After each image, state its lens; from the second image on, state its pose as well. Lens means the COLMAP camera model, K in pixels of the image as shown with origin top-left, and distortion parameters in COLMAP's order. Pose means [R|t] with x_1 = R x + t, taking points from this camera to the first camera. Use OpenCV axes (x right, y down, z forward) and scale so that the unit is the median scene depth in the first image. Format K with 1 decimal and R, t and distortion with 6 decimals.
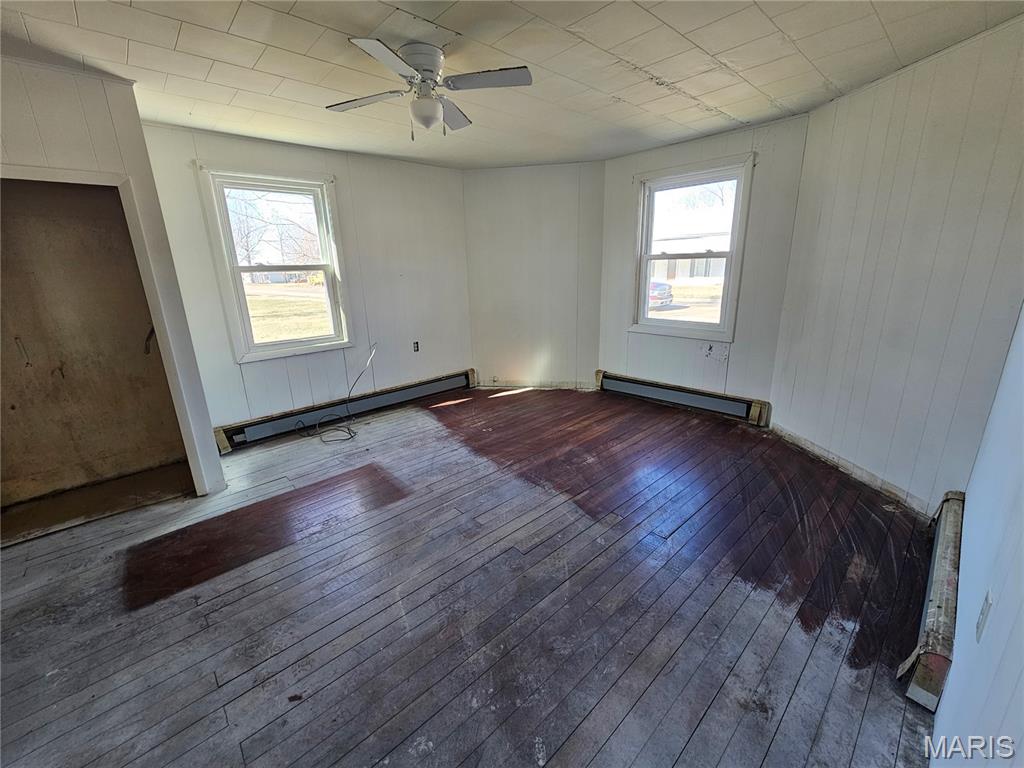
lens RADIAL K [[417.5, 0, 514.4], [0, 417.5, 385.8], [0, 0, 1]] dist [-0.000063, -0.000101]
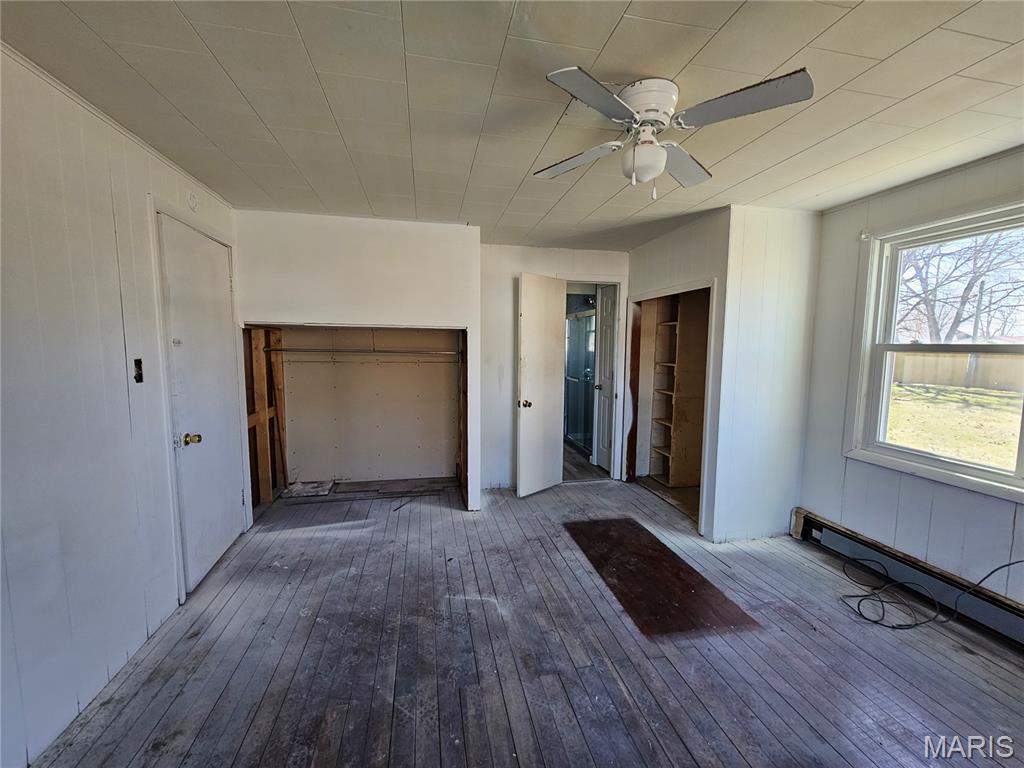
lens RADIAL K [[420.3, 0, 512.0], [0, 420.3, 384.0], [0, 0, 1]] dist [0.000958, 0.000511]
pose [[-0.517554, 0.104034, -0.849302, 0.535306], [-0.229440, 0.939357, 0.254883, -0.348071], [0.824315, 0.326780, -0.462298, 1.105383]]
